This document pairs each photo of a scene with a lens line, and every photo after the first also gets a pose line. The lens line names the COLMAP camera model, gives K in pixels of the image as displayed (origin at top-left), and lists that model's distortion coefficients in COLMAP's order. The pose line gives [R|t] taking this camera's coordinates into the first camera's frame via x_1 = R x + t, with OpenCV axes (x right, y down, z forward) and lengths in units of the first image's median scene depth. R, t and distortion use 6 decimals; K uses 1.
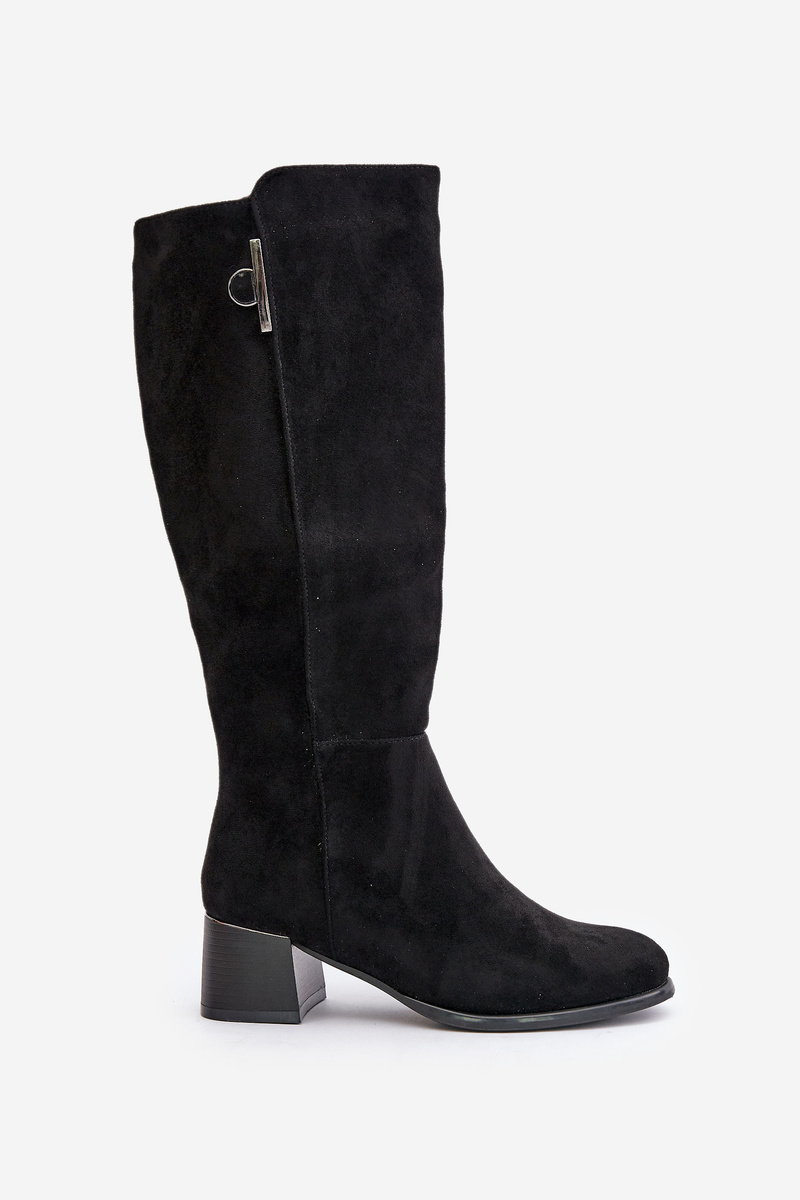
lens RADIAL K [[2585.9, 0, 400.0], [0, 2585.9, 600.0], [0, 0, 1]] dist [-0.305794, 0.084734]
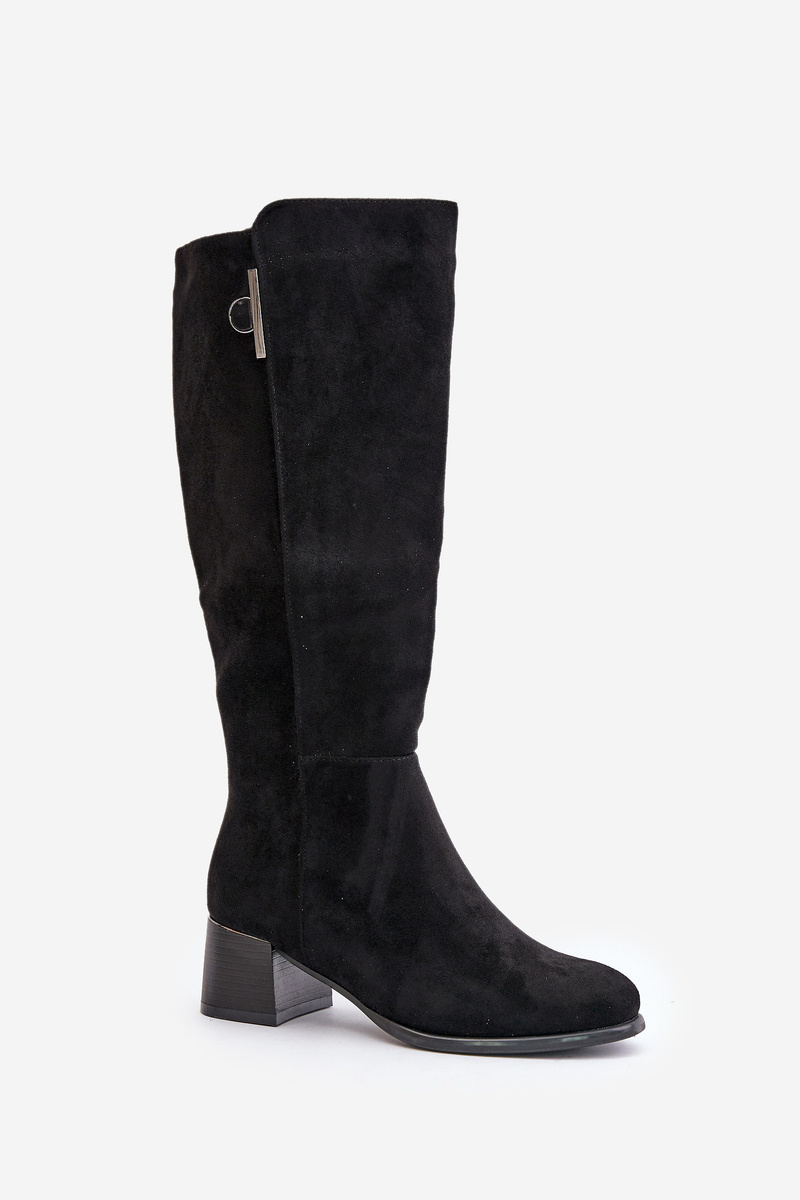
lens RADIAL K [[2585.9, 0, 400.0], [0, 2585.9, 600.0], [0, 0, 1]] dist [-0.305794, 0.084734]
pose [[0.962367, 0.051421, -0.266843, 0.279891], [-0.055556, 0.998424, -0.007967, -0.001333], [0.266013, 0.022492, 0.963707, 0.013110]]
